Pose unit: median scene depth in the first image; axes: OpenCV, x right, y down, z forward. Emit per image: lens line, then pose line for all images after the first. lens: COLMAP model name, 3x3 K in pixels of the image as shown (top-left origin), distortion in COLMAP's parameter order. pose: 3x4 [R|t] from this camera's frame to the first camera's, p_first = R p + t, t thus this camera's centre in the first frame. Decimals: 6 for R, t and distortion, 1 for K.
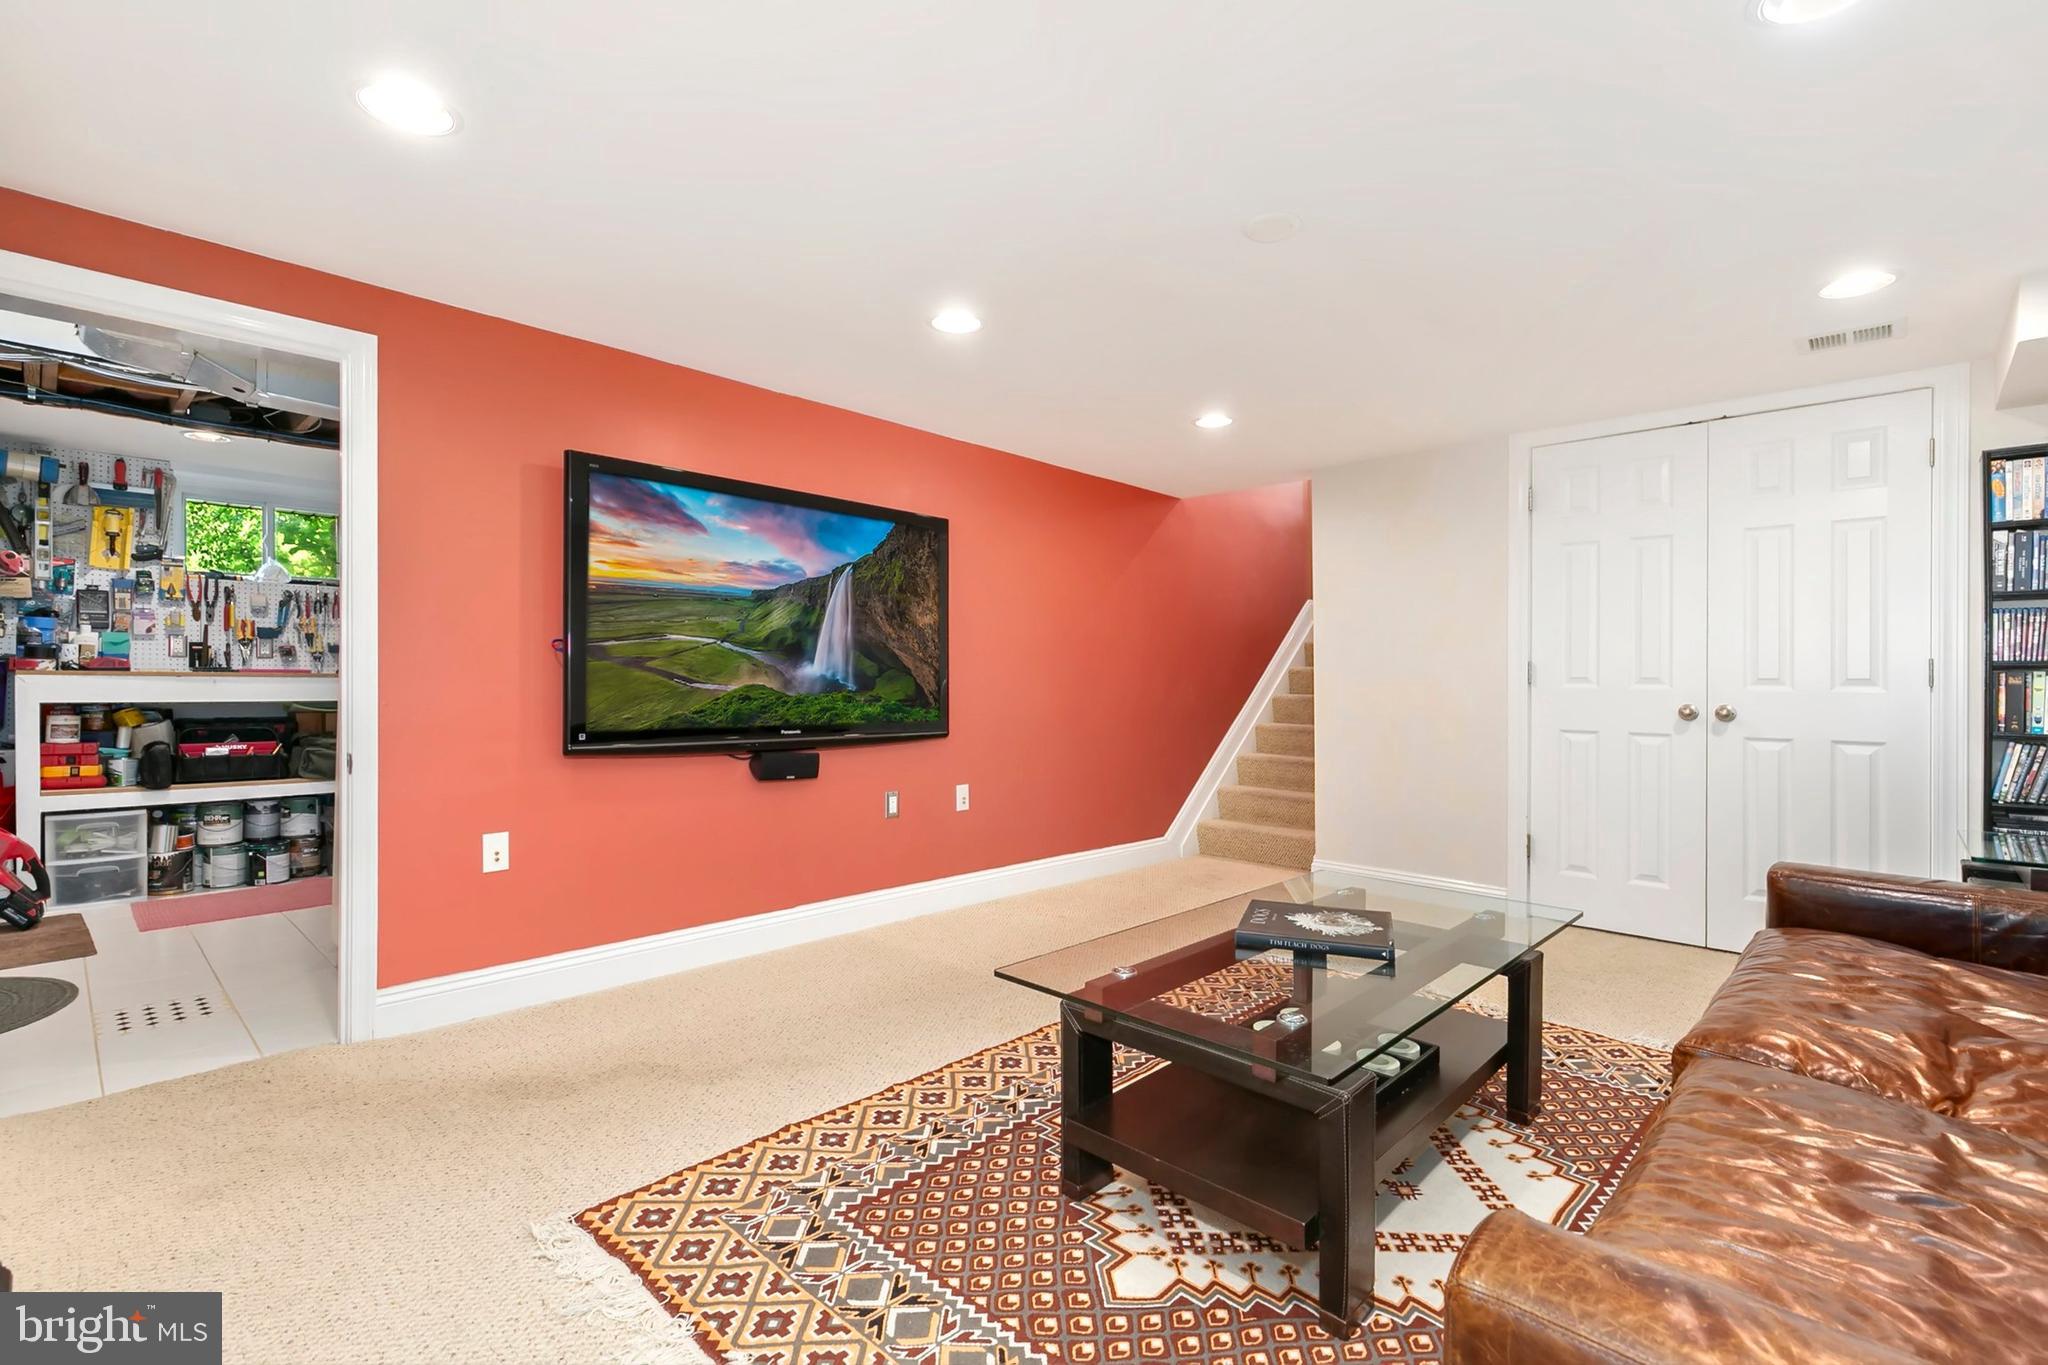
lens RADIAL K [[931.7, 0, 1026.5], [0, 931.7, 661.7], [0, 0, 1]] dist [0.005040, -0.002882]
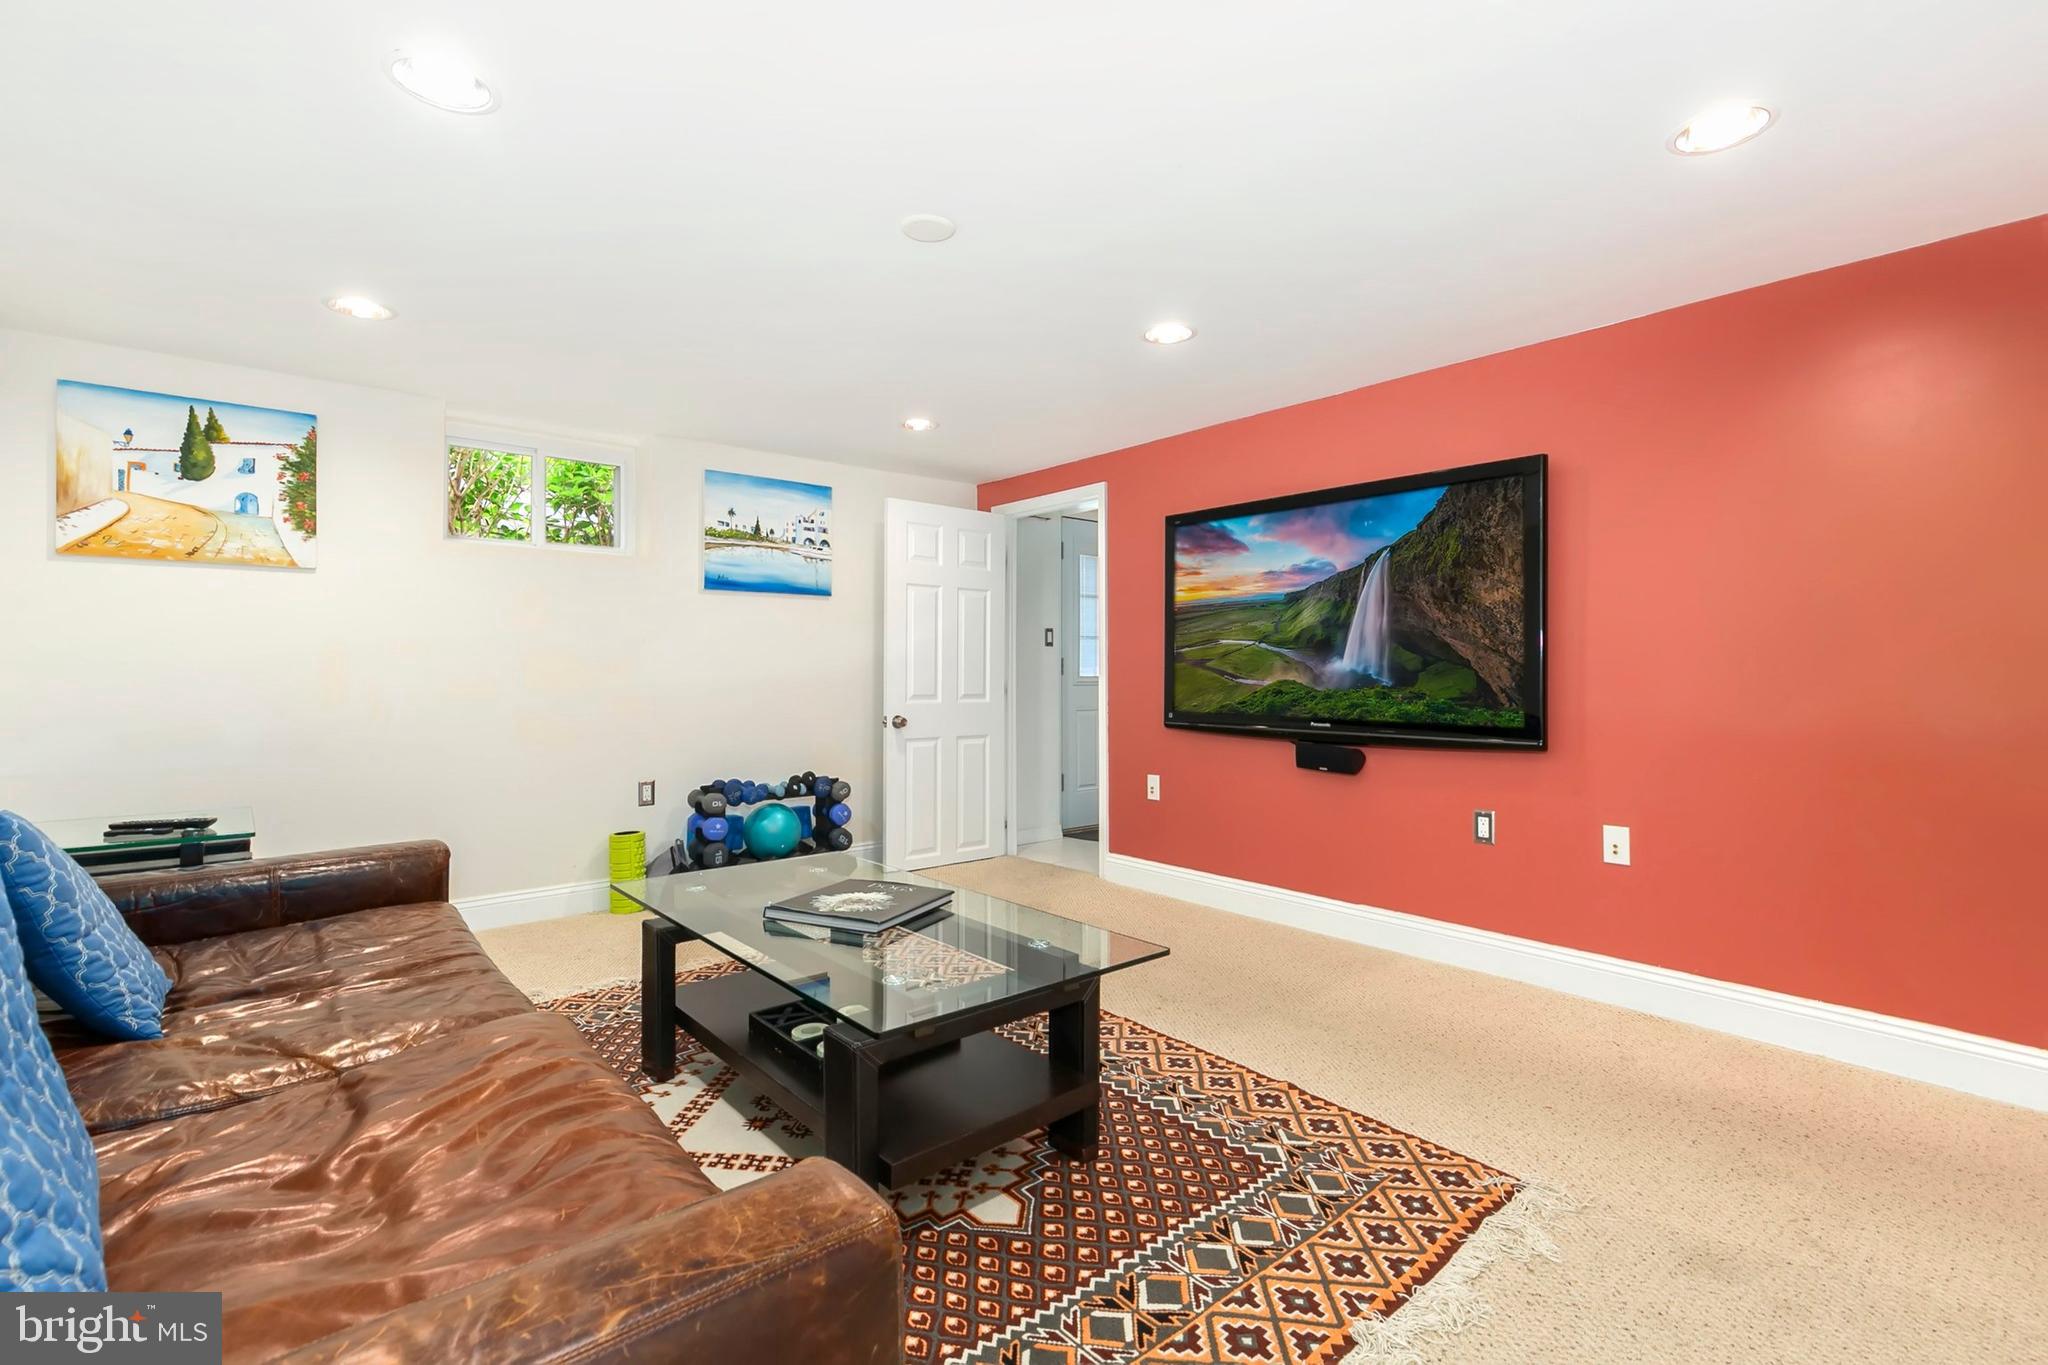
lens RADIAL K [[931.7, 0, 1029.0], [0, 931.7, 704.1], [0, 0, 1]] dist [0.005040, -0.002882]
pose [[-0.109270, 0.027945, -0.993619, 0.796295], [0.025914, 0.999345, 0.025256, 0.016932], [0.993674, -0.022989, -0.109922, 0.783583]]
